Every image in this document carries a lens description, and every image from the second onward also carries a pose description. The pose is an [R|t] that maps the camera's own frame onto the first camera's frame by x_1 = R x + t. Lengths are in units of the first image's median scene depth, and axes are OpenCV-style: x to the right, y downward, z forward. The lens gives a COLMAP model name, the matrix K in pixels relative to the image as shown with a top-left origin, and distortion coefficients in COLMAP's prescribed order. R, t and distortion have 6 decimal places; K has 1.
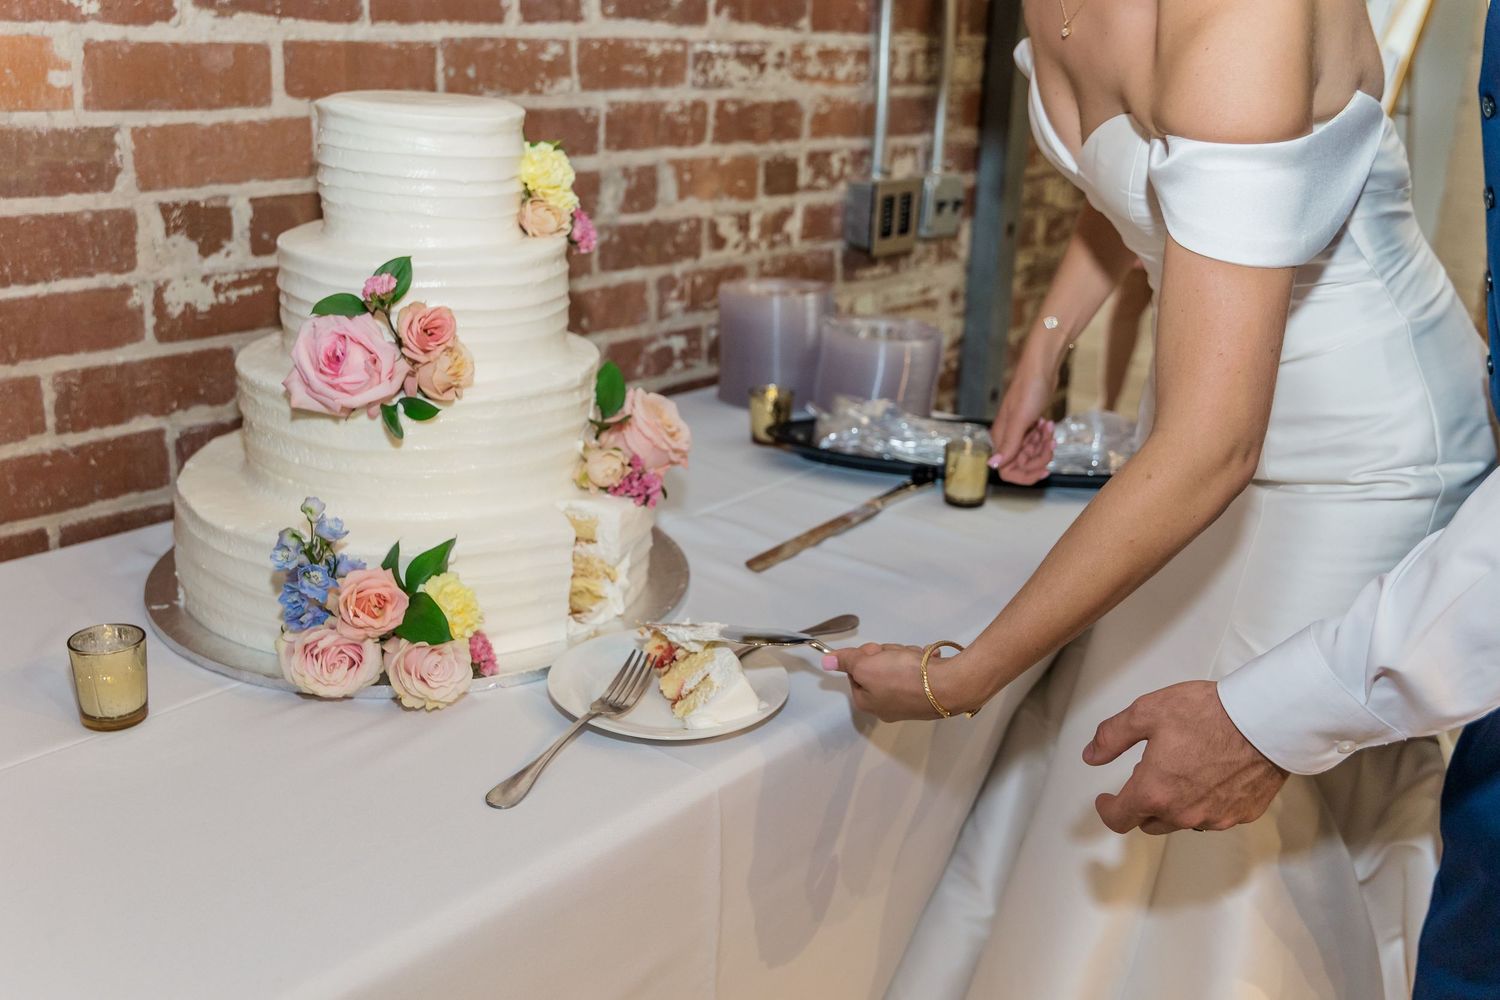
lens RADIAL K [[1478.4, 0, 746.1], [0, 1478.4, 493.0], [0, 0, 1]] dist [-0.014876, 0.000000]
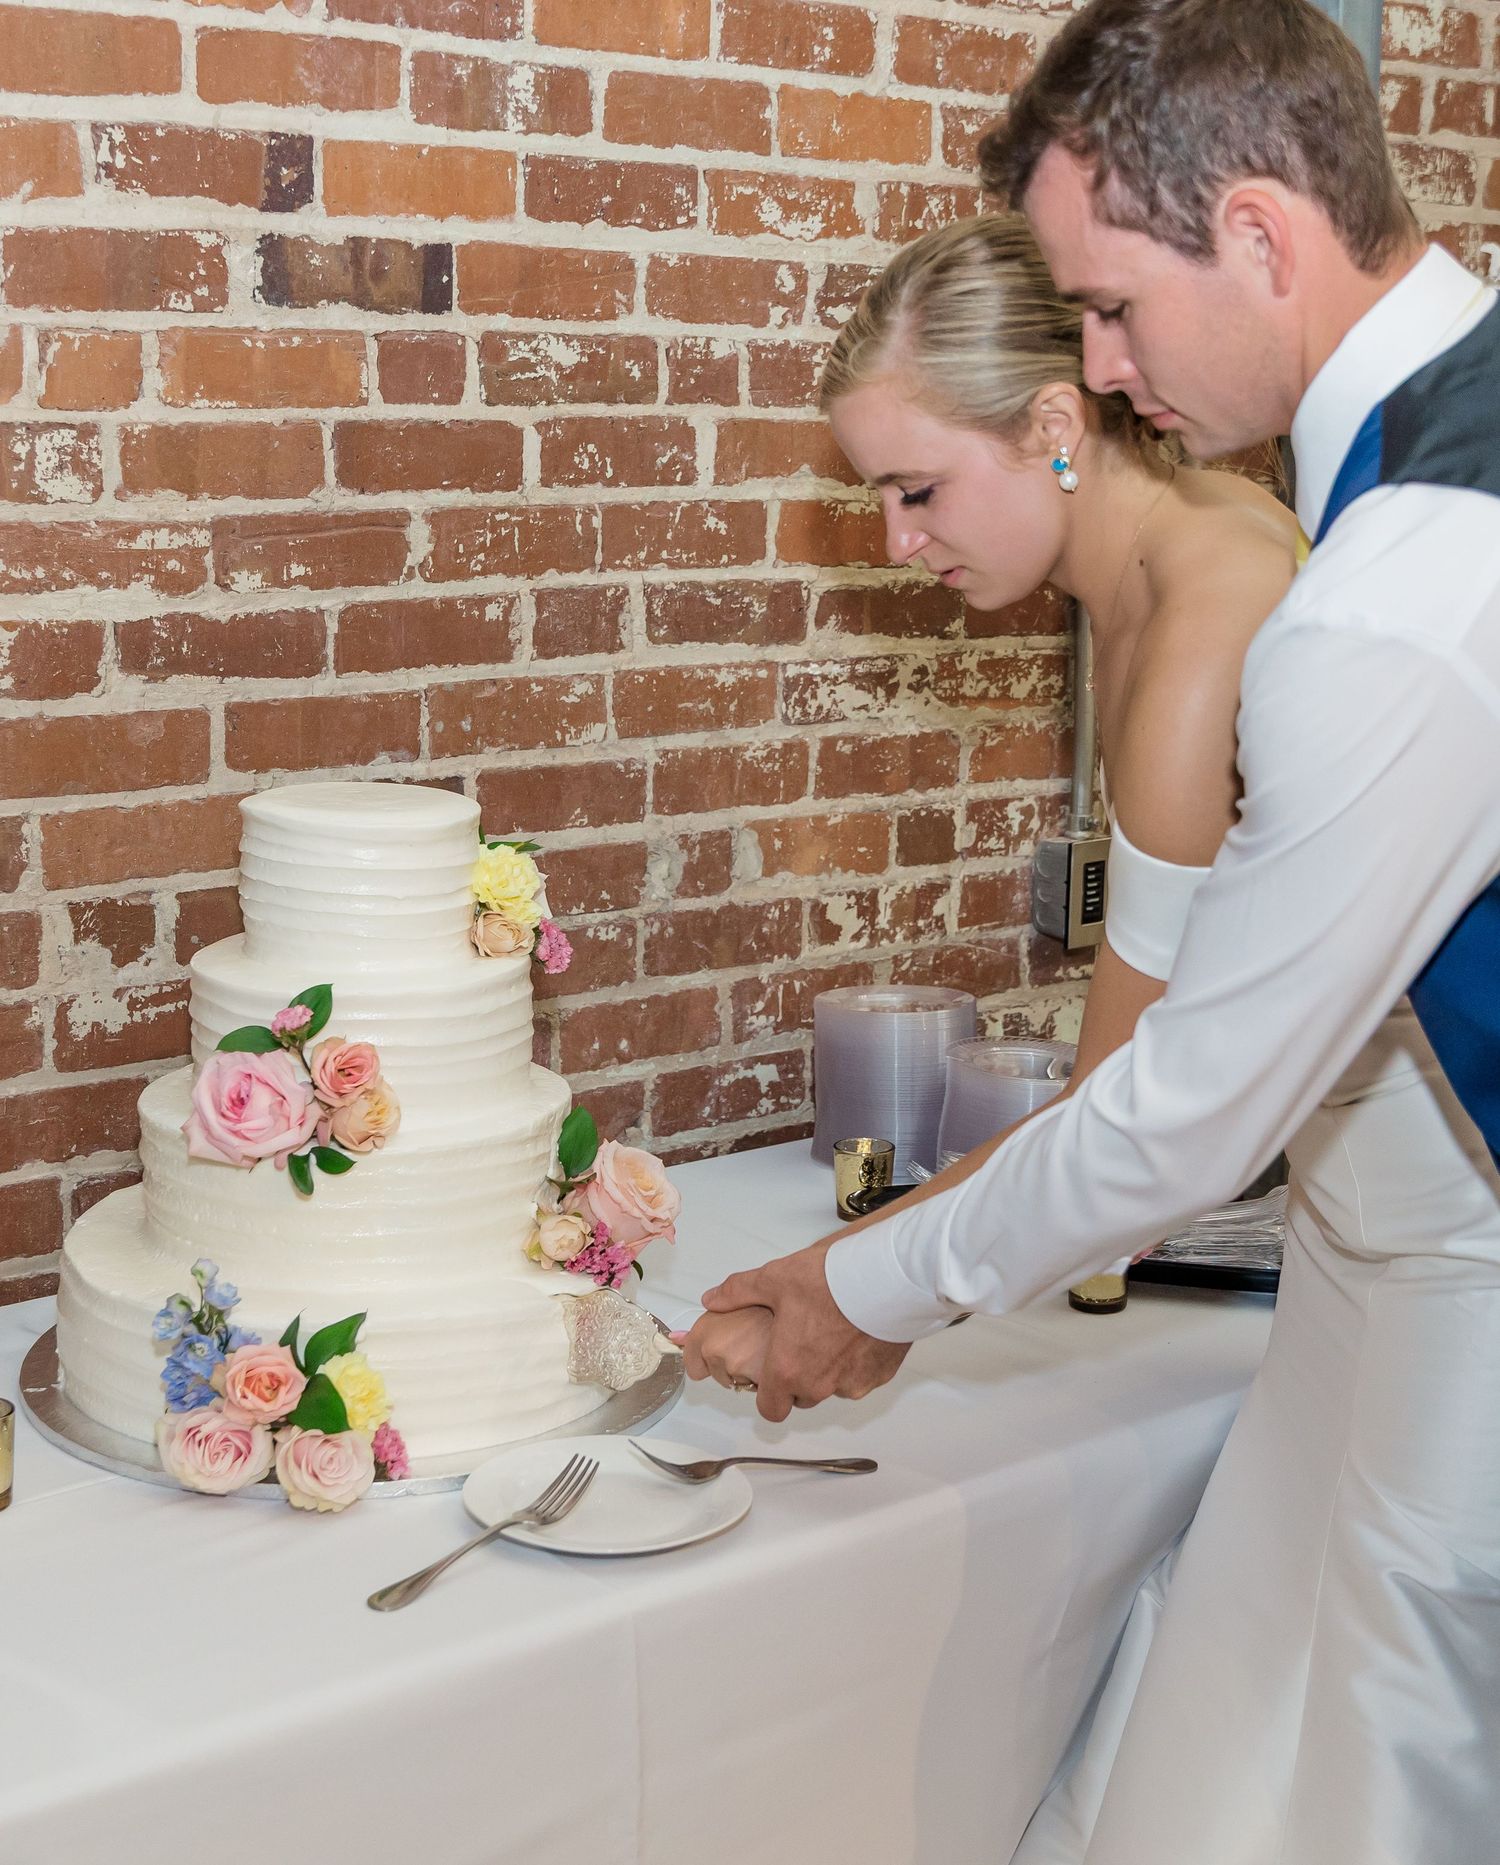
lens RADIAL K [[2832.5, 0, 668.3], [0, 2832.5, 917.3], [0, 0, 1]] dist [-0.011275, 0.000000]
pose [[0.983469, 0.005450, -0.180993, 0.194913], [-0.031335, 0.989589, -0.140472, 0.020585], [0.178343, 0.143822, 0.973401, -0.428901]]
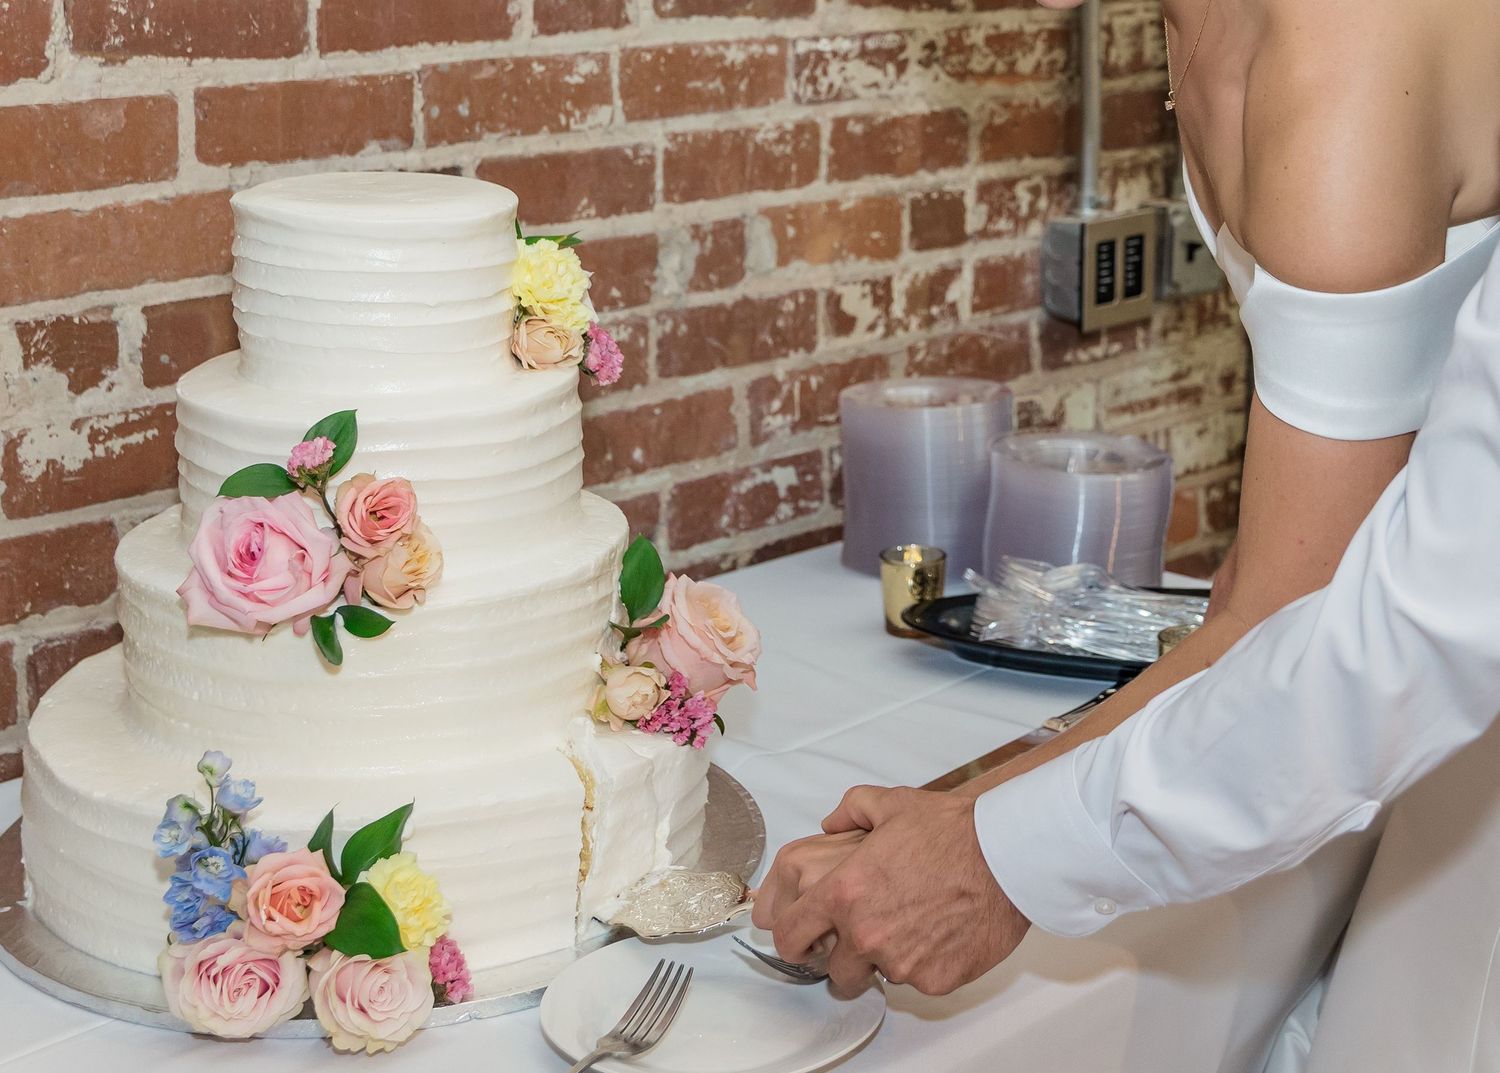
lens RADIAL K [[2558.0, 0, 929.0], [0, 2558.0, 228.7], [0, 0, 1]] dist [-0.011633, 0.000000]
pose [[0.999210, -0.028928, -0.027254, 0.067874], [0.023910, 0.985289, -0.169215, -0.020275], [0.031748, 0.168429, 0.985202, -0.183550]]
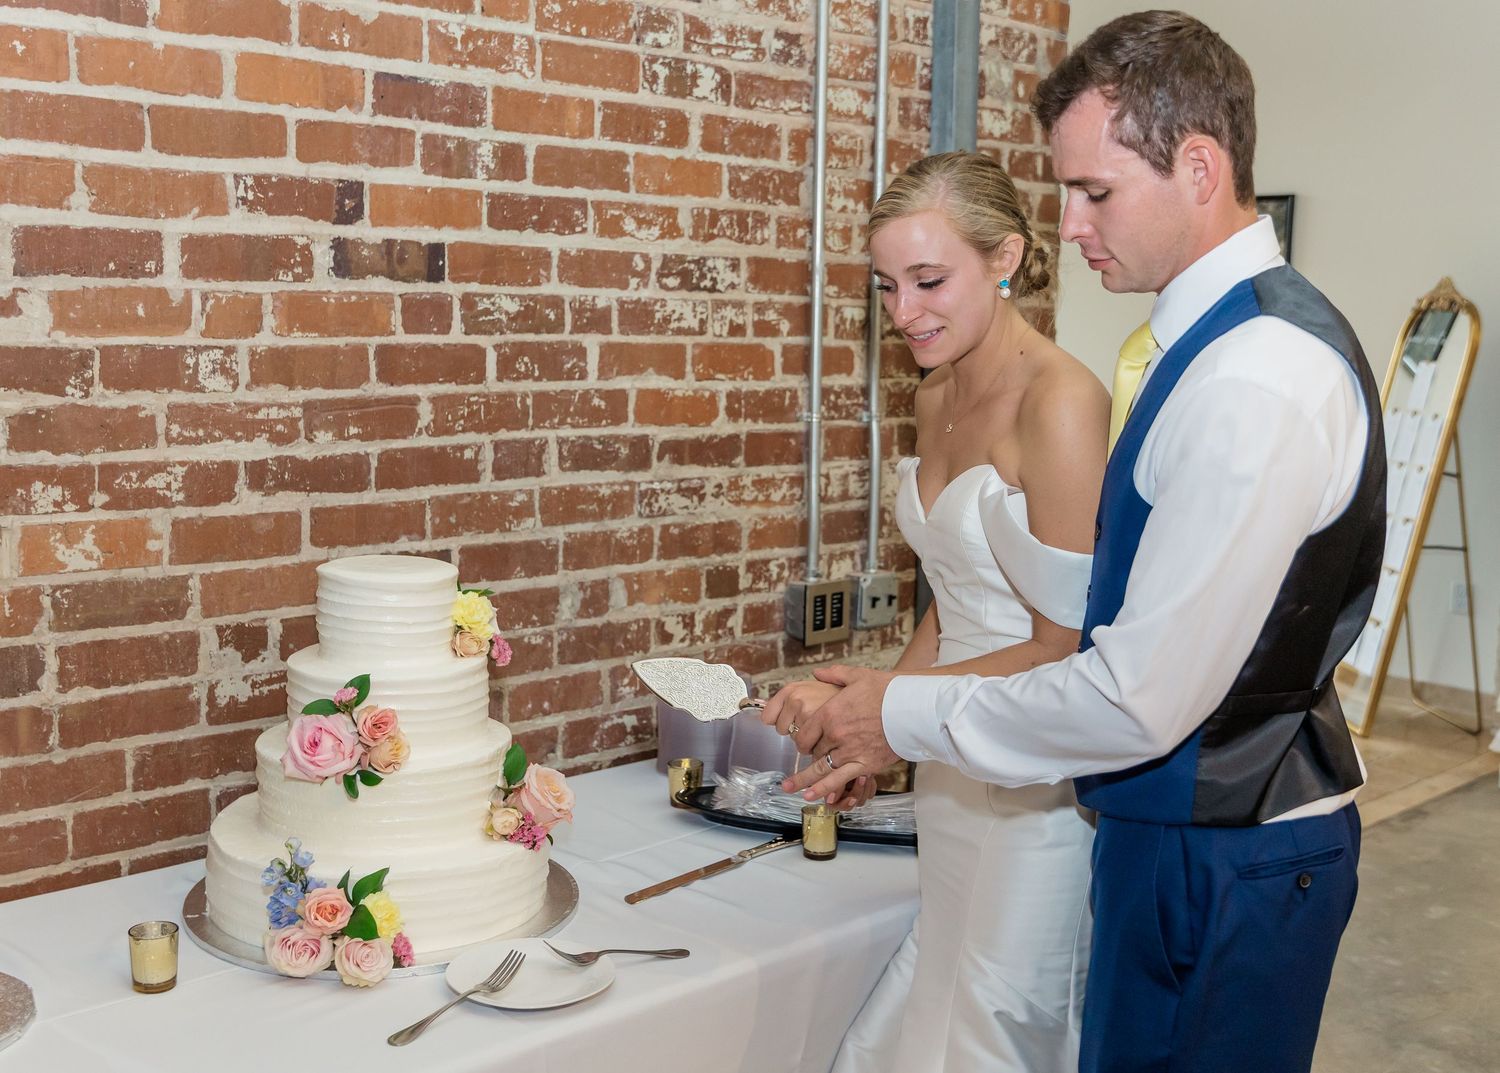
lens RADIAL K [[1676.4, 0, 688.8], [0, 1676.4, 520.8], [0, 0, 1]] dist [-0.011082, 0.000000]
pose [[0.992670, -0.007551, -0.120620, 0.215263], [-0.016810, 0.979718, -0.199673, 0.014360], [0.119682, 0.200237, 0.972410, -0.460204]]
